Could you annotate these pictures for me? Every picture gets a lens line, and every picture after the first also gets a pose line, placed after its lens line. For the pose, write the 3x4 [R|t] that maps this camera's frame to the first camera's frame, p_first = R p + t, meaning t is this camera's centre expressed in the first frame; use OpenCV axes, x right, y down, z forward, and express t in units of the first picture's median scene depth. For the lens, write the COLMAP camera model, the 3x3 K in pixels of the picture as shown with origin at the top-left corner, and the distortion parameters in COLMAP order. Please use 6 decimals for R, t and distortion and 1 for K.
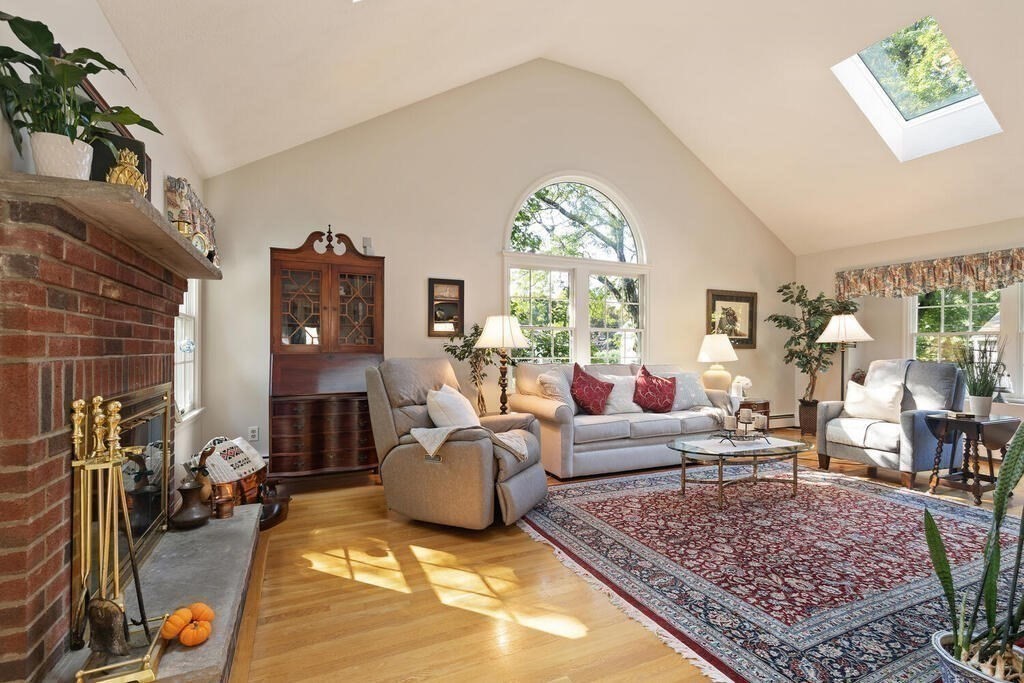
lens RADIAL K [[464.8, 0, 499.8], [0, 464.8, 354.0], [0, 0, 1]] dist [0.002524, -0.000206]
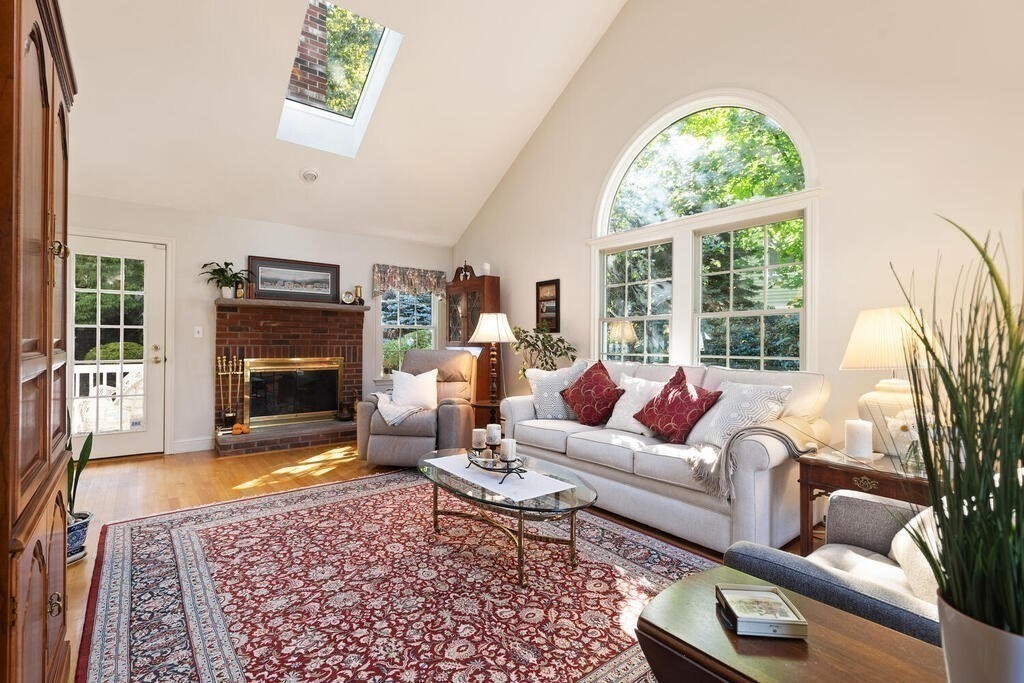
lens RADIAL K [[464.8, 0, 511.6], [0, 464.8, 343.9], [0, 0, 1]] dist [0.002524, -0.000206]
pose [[0.259178, -0.004198, -0.965820, 1.506394], [-0.017269, 0.999811, -0.008980, 0.000129], [0.965675, 0.019007, 0.259057, 1.032494]]
